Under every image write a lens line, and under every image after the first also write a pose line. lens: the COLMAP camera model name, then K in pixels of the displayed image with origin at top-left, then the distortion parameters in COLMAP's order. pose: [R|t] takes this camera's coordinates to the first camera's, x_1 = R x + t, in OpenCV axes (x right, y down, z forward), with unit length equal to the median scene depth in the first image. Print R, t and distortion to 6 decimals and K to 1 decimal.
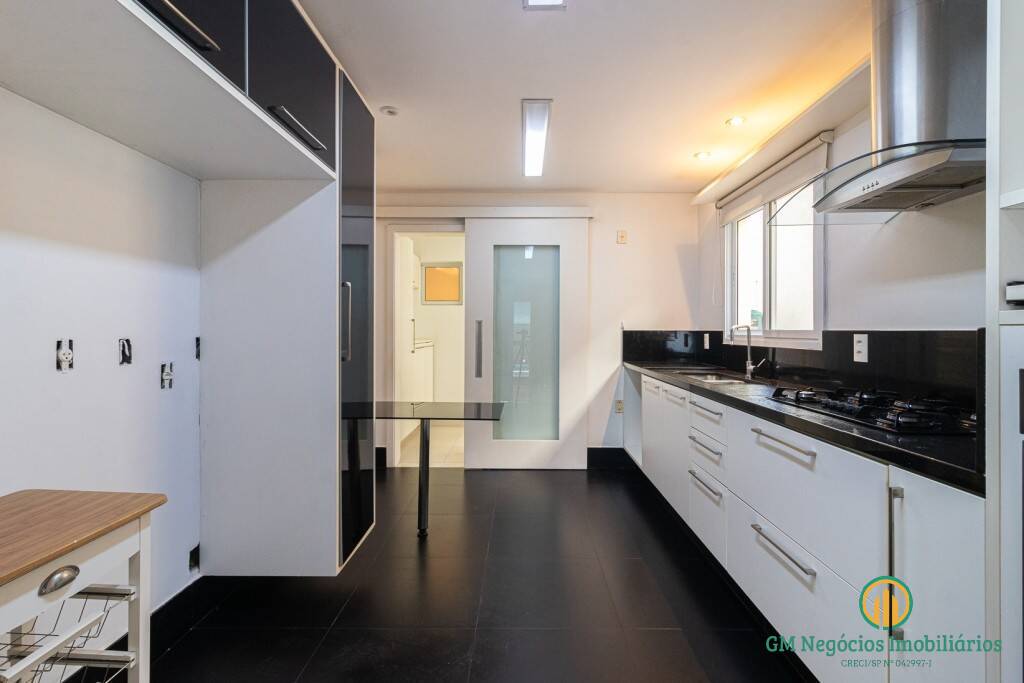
lens RADIAL K [[468.4, 0, 510.7], [0, 468.4, 330.9], [0, 0, 1]] dist [0.002008, 0.000255]
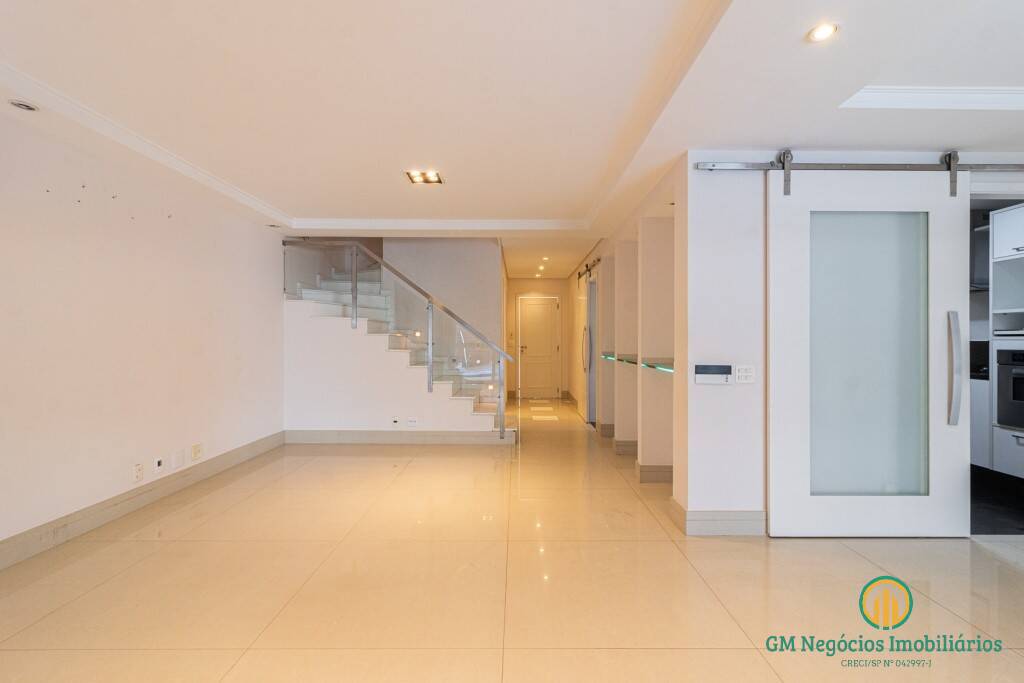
lens RADIAL K [[474.4, 0, 517.4], [0, 474.4, 338.4], [0, 0, 1]] dist [0.002011, 0.000321]
pose [[0.999800, 0.000865, 0.019977, -0.755243], [-0.000822, 0.999997, -0.002163, -0.002808], [-0.019979, 0.002146, 0.999798, -0.725918]]
